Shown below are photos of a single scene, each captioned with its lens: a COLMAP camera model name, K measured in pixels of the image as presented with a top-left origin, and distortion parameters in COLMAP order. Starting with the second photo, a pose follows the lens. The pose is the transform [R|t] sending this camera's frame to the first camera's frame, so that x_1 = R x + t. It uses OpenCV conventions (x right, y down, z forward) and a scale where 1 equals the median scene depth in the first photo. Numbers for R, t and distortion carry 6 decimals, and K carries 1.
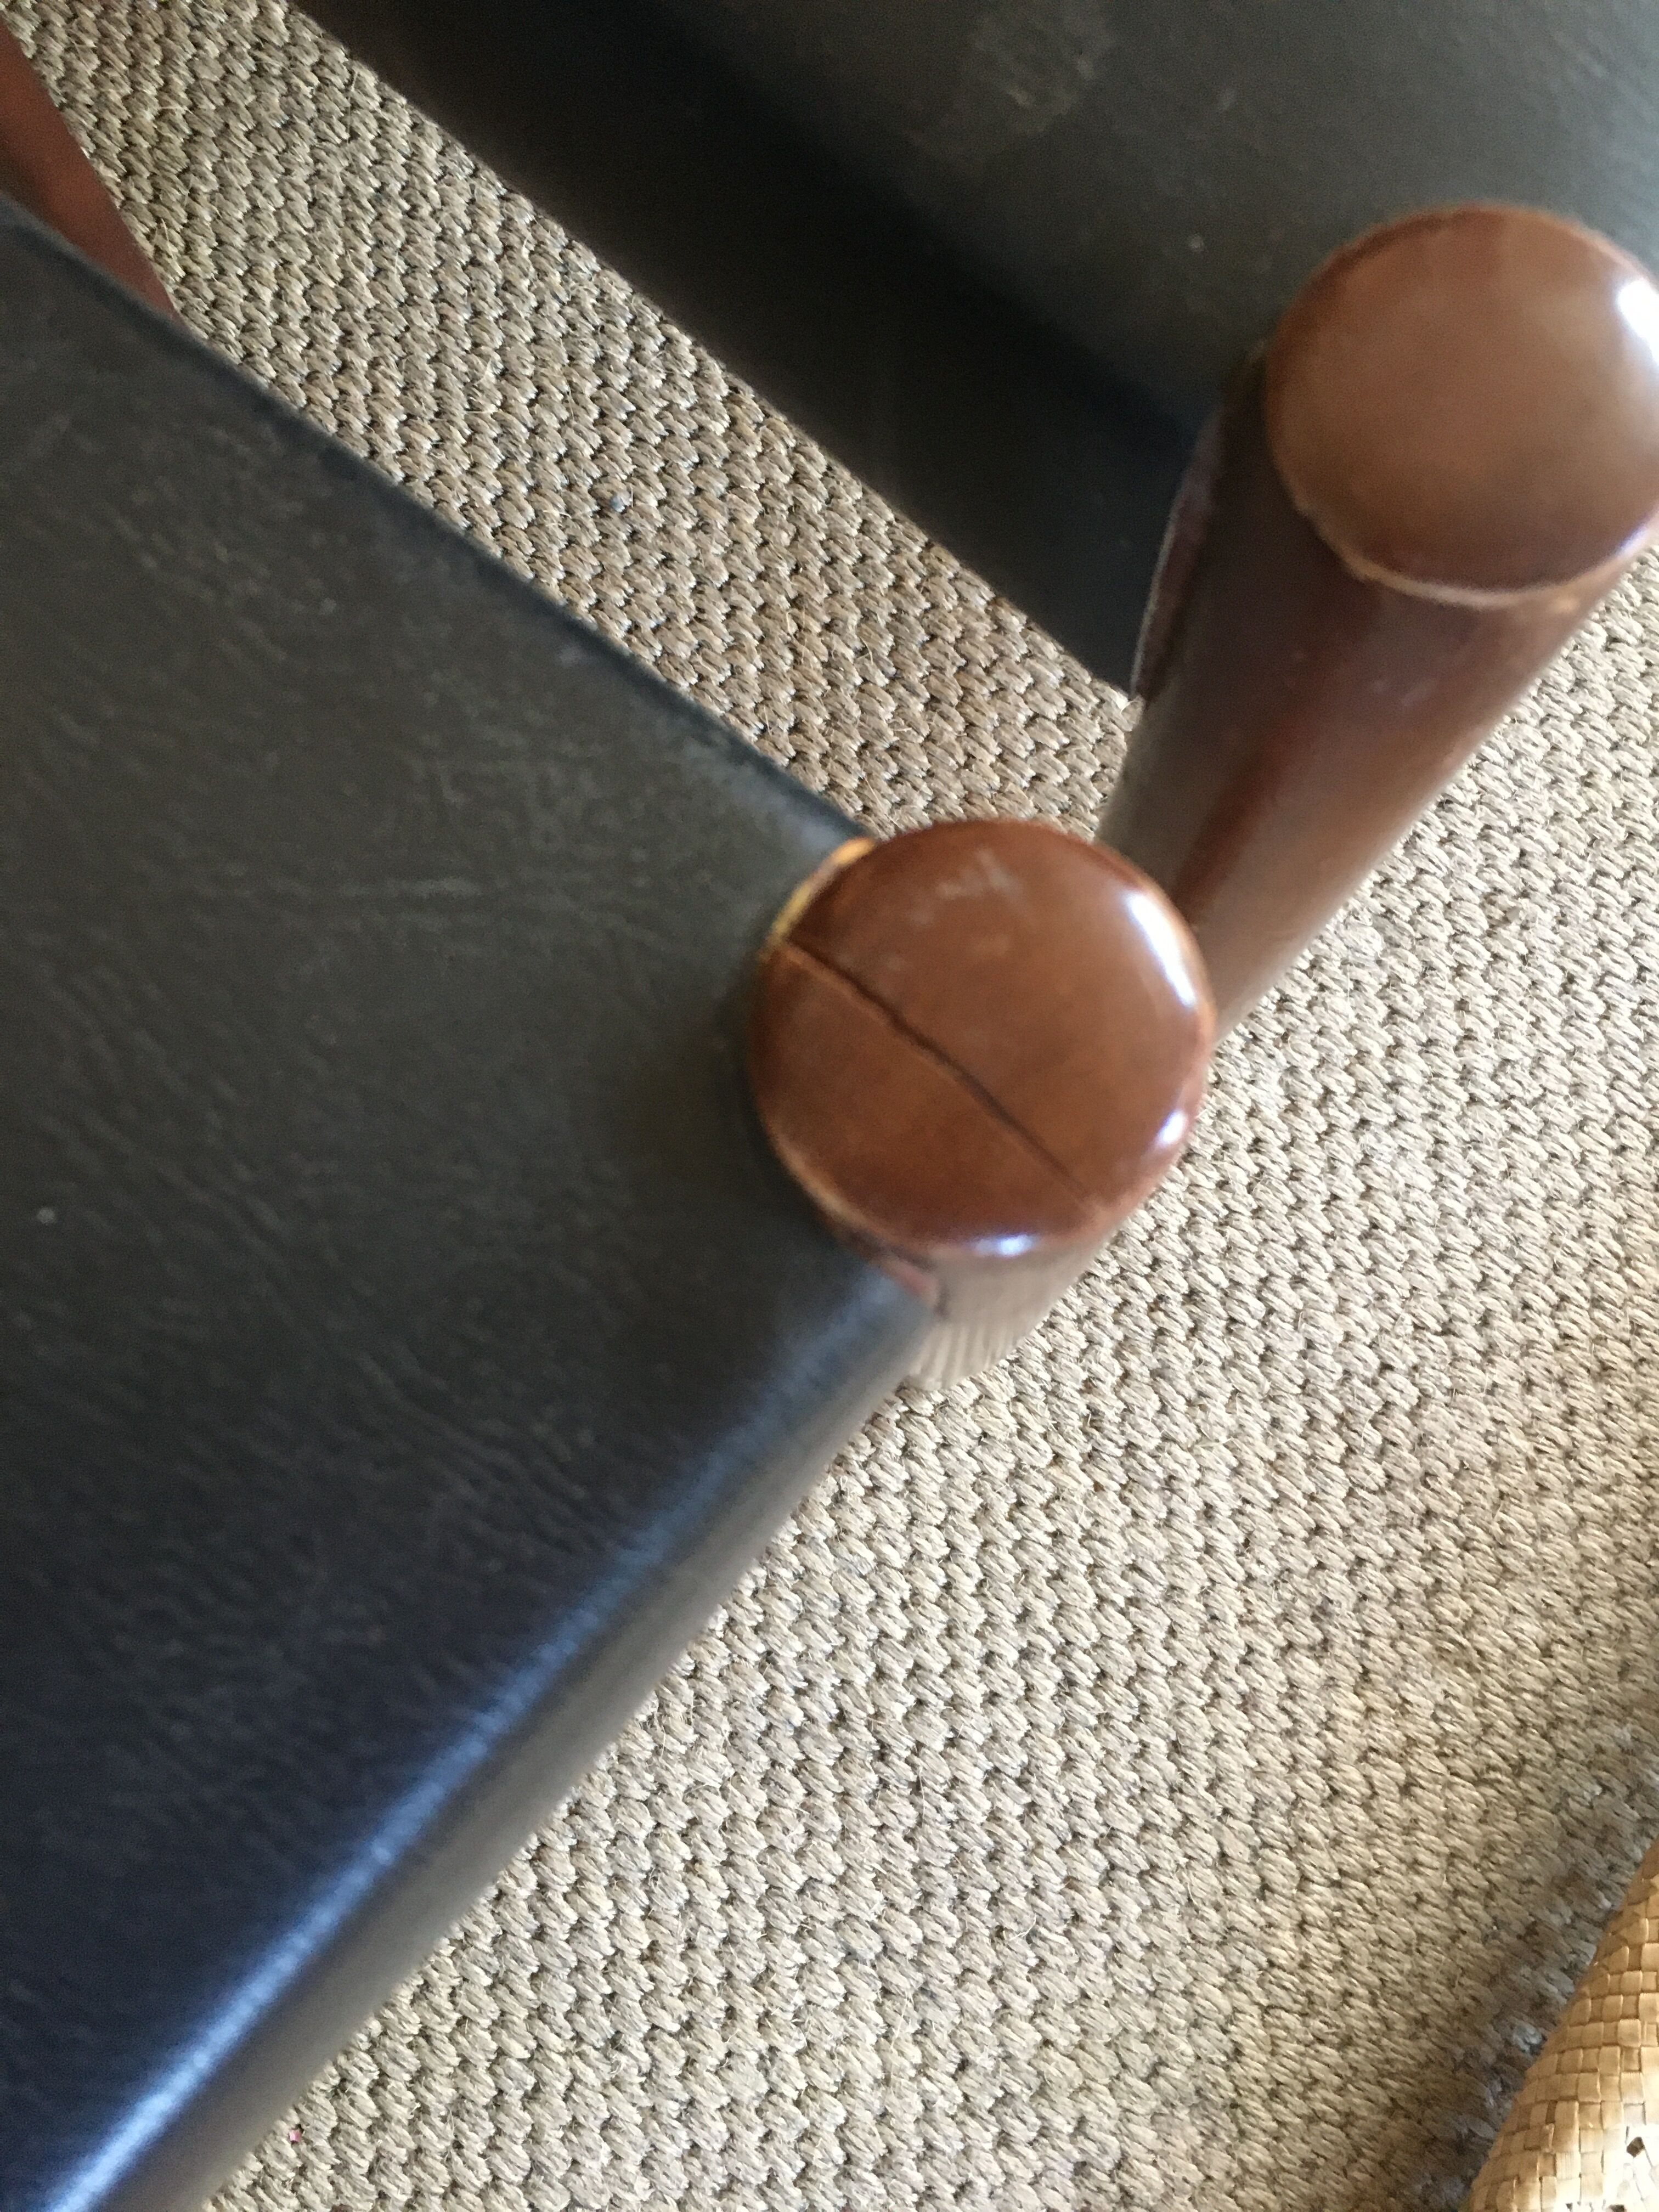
lens RADIAL K [[1889.5, 0, 836.6], [0, 1889.5, 1104.5], [0, 0, 1]] dist [0.083667, -0.111856]
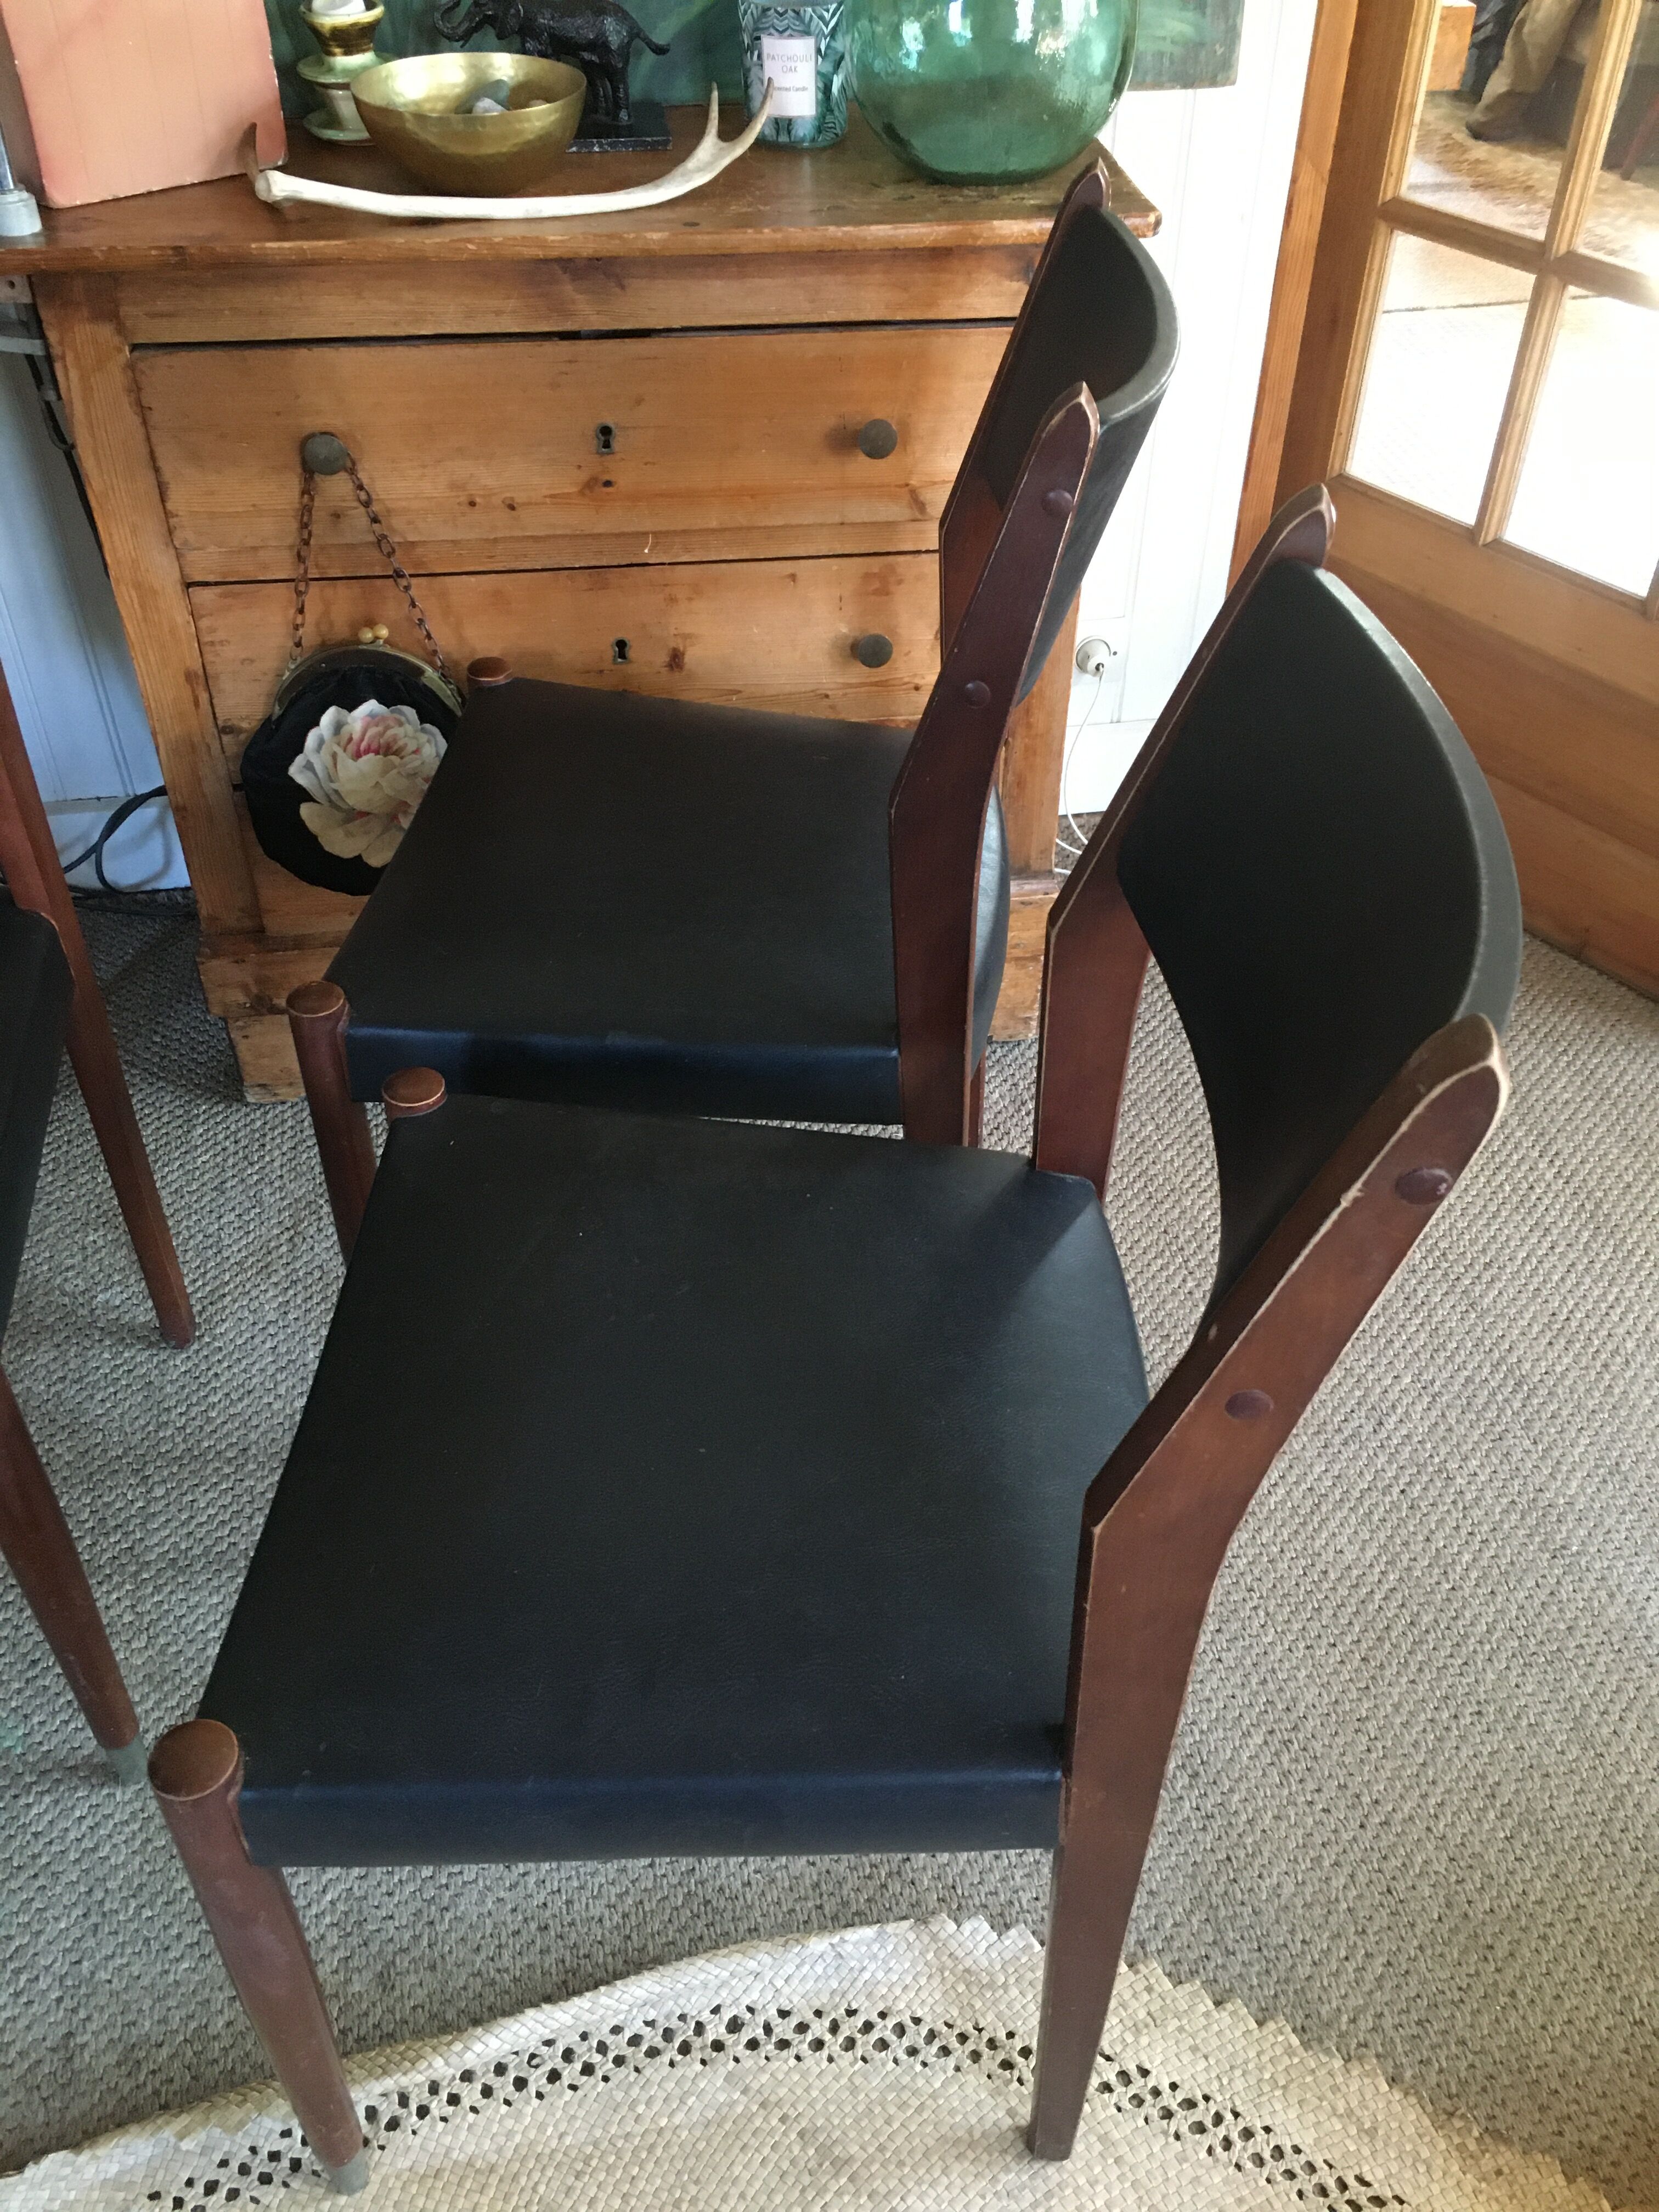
lens RADIAL K [[1889.5, 0, 838.5], [0, 1889.5, 1101.0], [0, 0, 1]] dist [0.083667, -0.111856]
pose [[0.758243, 0.455983, -0.465990, 1.192183], [-0.646737, 0.616442, -0.449144, 0.310349], [0.082454, 0.641934, 0.762314, -1.089751]]
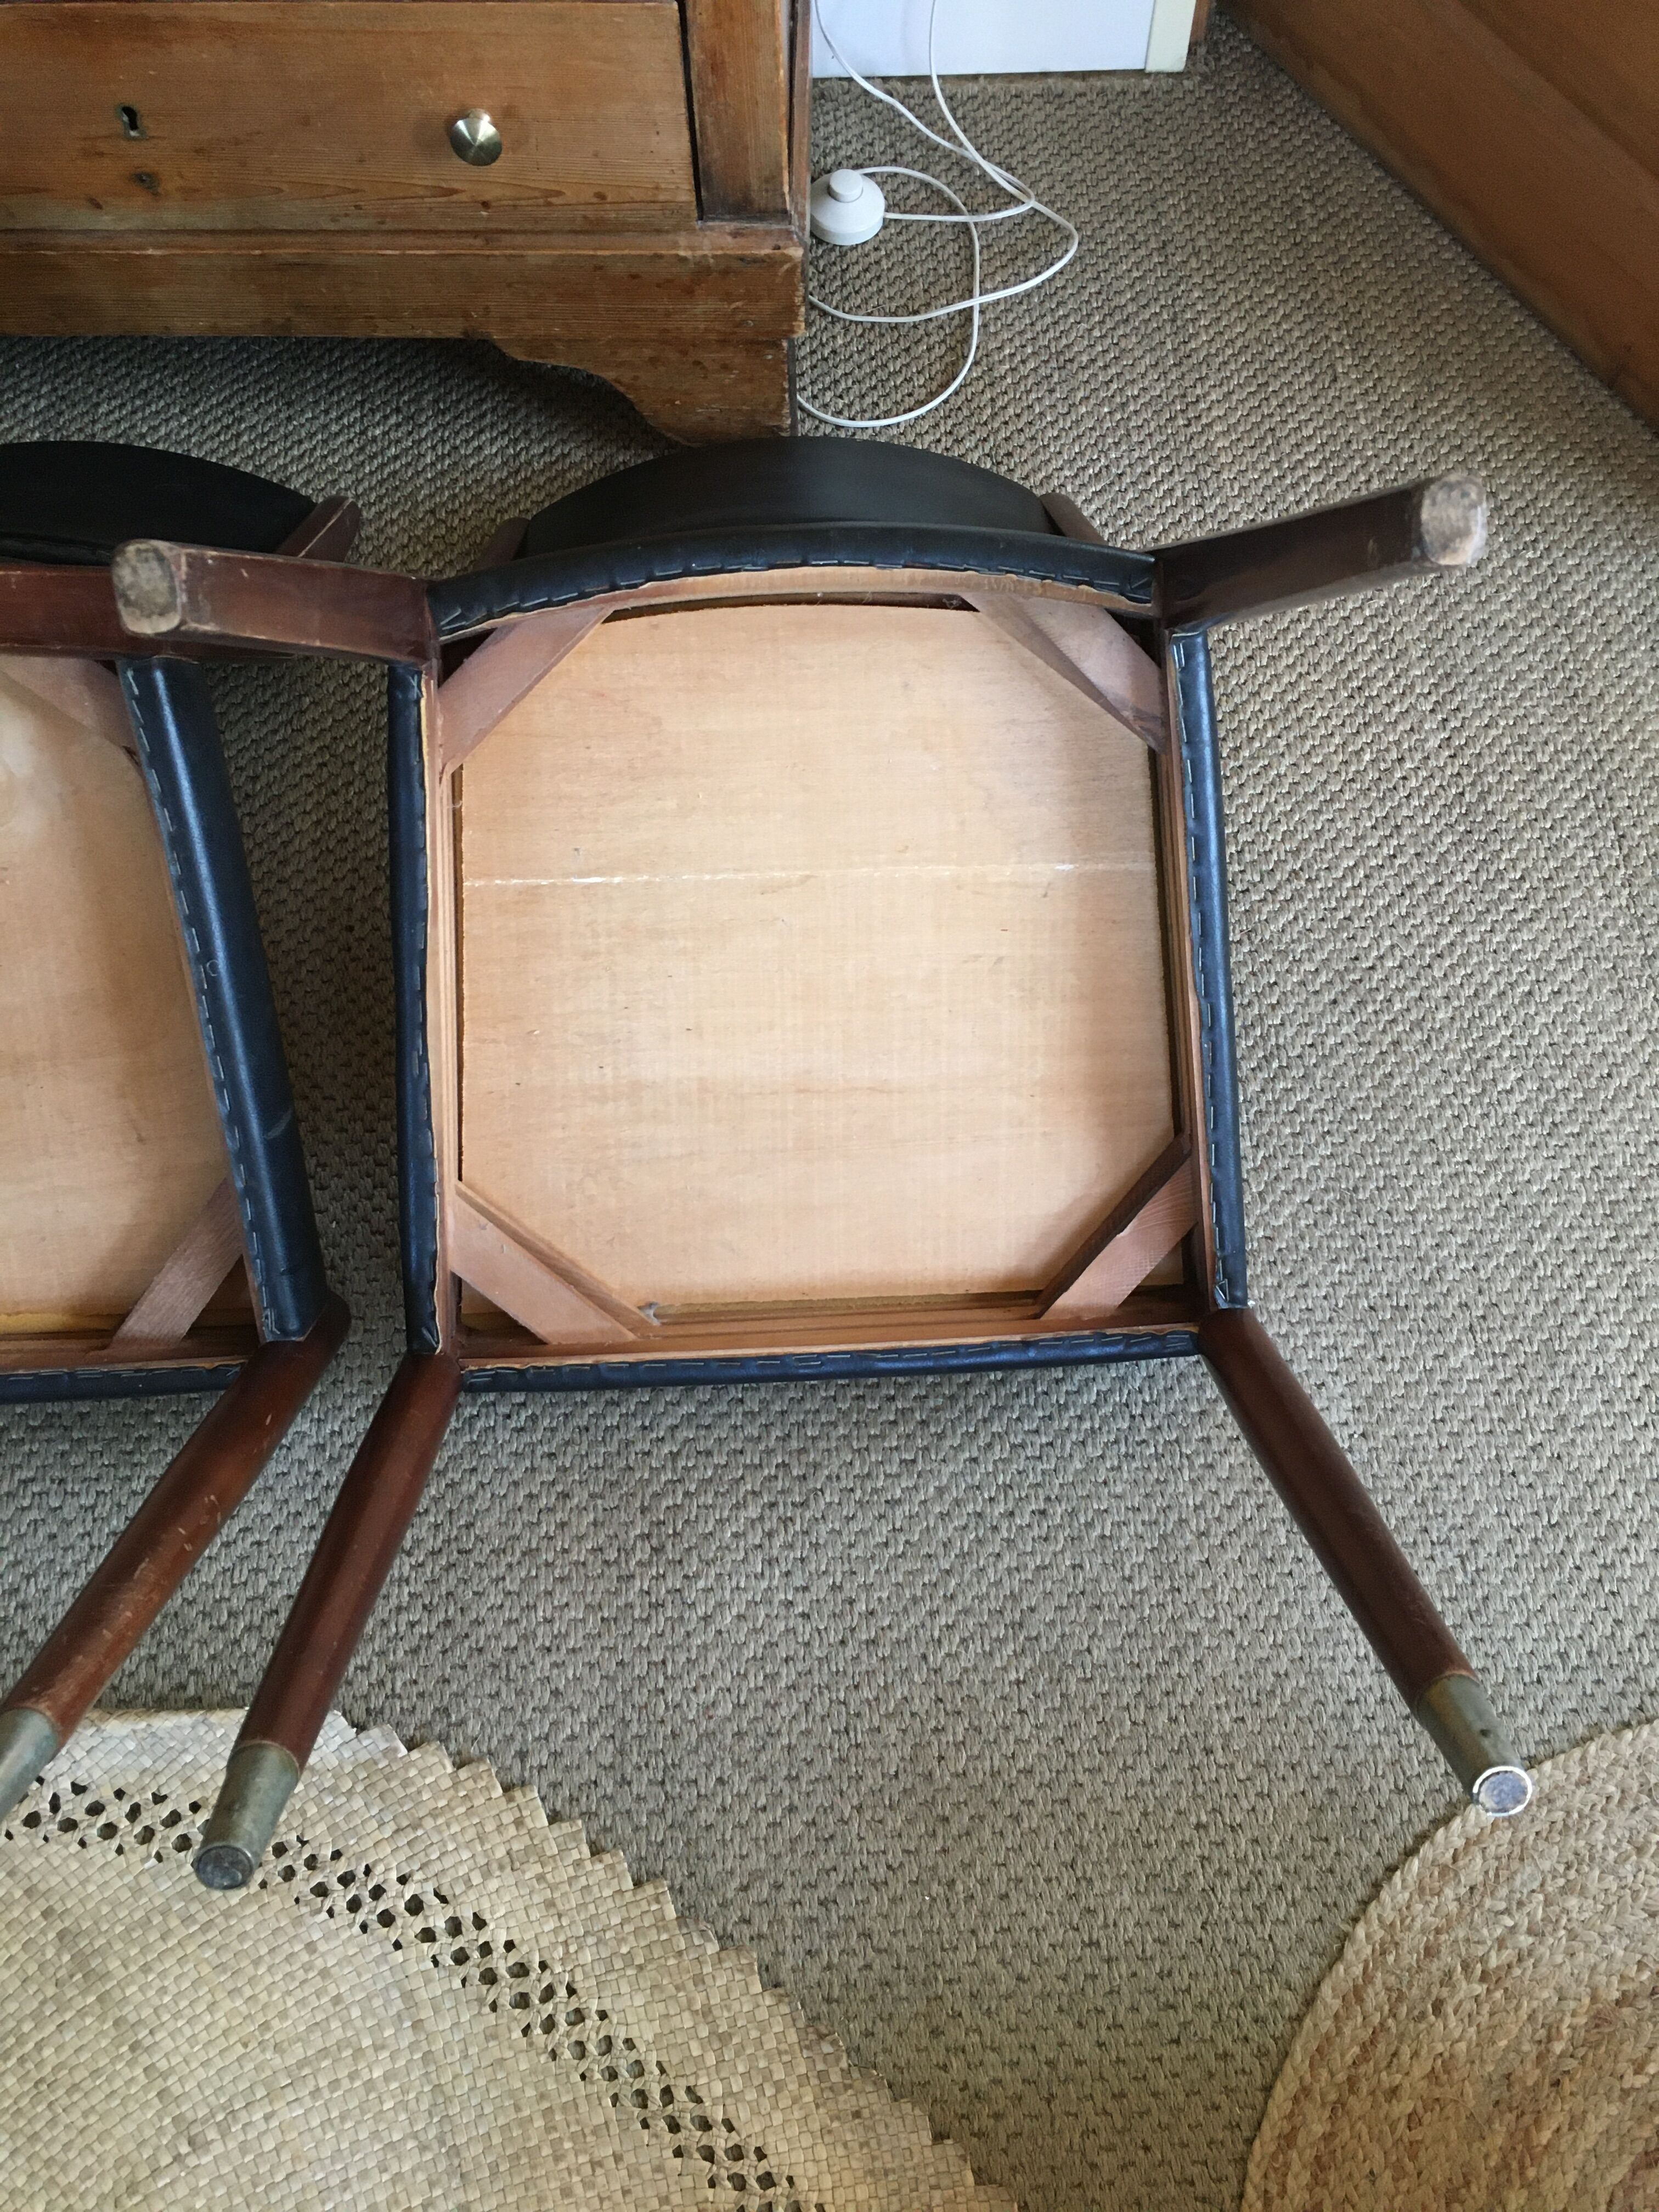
lens RADIAL K [[1889.5, 0, 839.6], [0, 1889.5, 1103.0], [0, 0, 1]] dist [0.083667, -0.111856]
pose [[0.657202, 0.690424, -0.302324, 1.188413], [-0.743995, 0.658461, -0.113581, -0.653682], [0.120650, 0.299573, 0.946414, -0.647923]]
